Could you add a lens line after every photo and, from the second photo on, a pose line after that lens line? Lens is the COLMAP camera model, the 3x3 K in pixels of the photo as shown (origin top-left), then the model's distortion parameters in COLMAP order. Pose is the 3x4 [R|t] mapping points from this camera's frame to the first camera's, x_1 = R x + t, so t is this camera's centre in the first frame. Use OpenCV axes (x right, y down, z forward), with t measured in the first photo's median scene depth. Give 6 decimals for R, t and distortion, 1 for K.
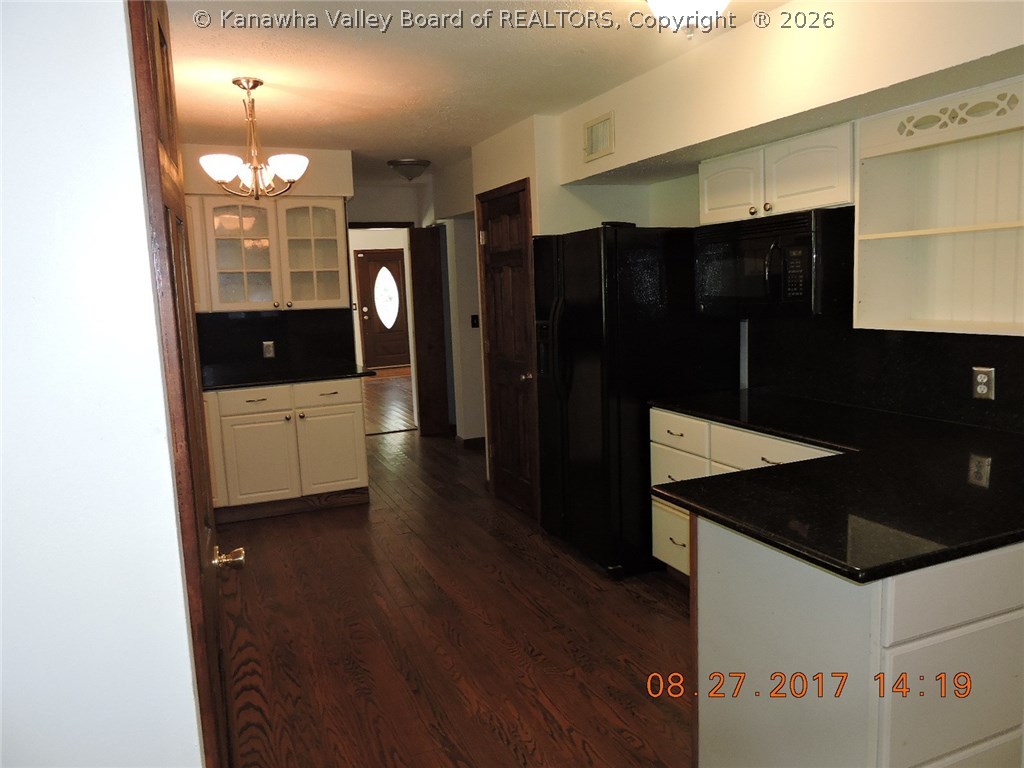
lens RADIAL K [[724.4, 0, 512.0], [0, 724.4, 384.0], [0, 0, 1]] dist [-0.002920, -0.000205]
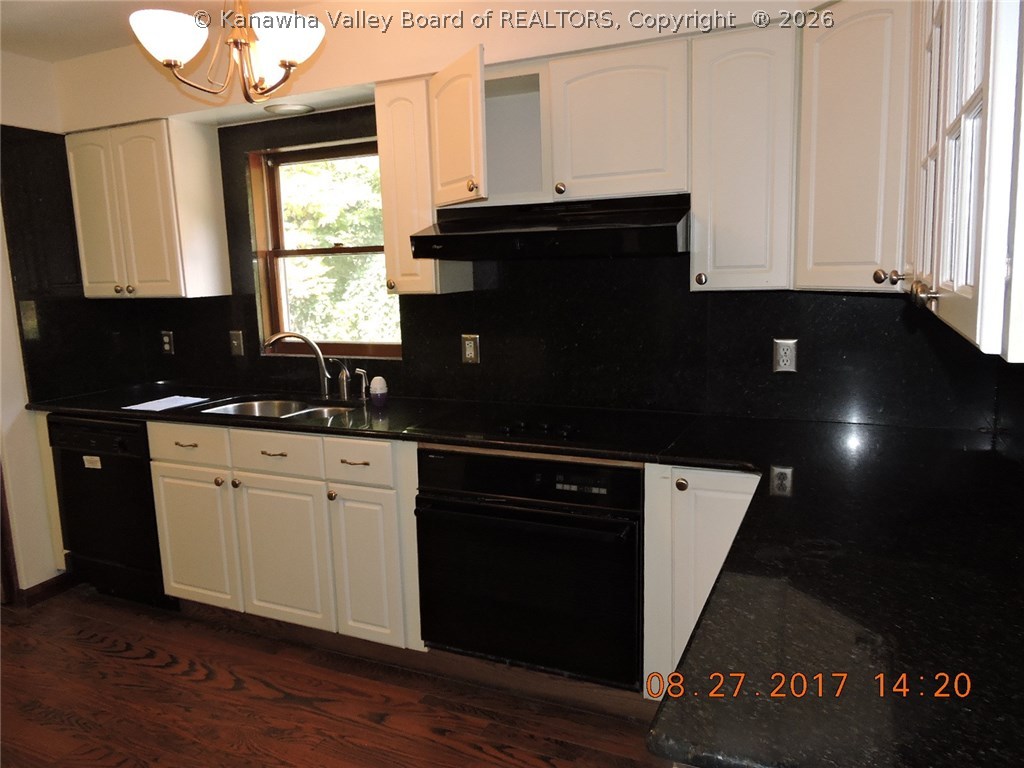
lens RADIAL K [[724.4, 0, 512.0], [0, 724.4, 384.0], [0, 0, 1]] dist [-0.002920, -0.000205]
pose [[-0.742024, 0.141134, -0.655348, -0.101106], [-0.045131, 0.964852, 0.258889, -0.223949], [0.668852, 0.221678, -0.709574, 1.795913]]
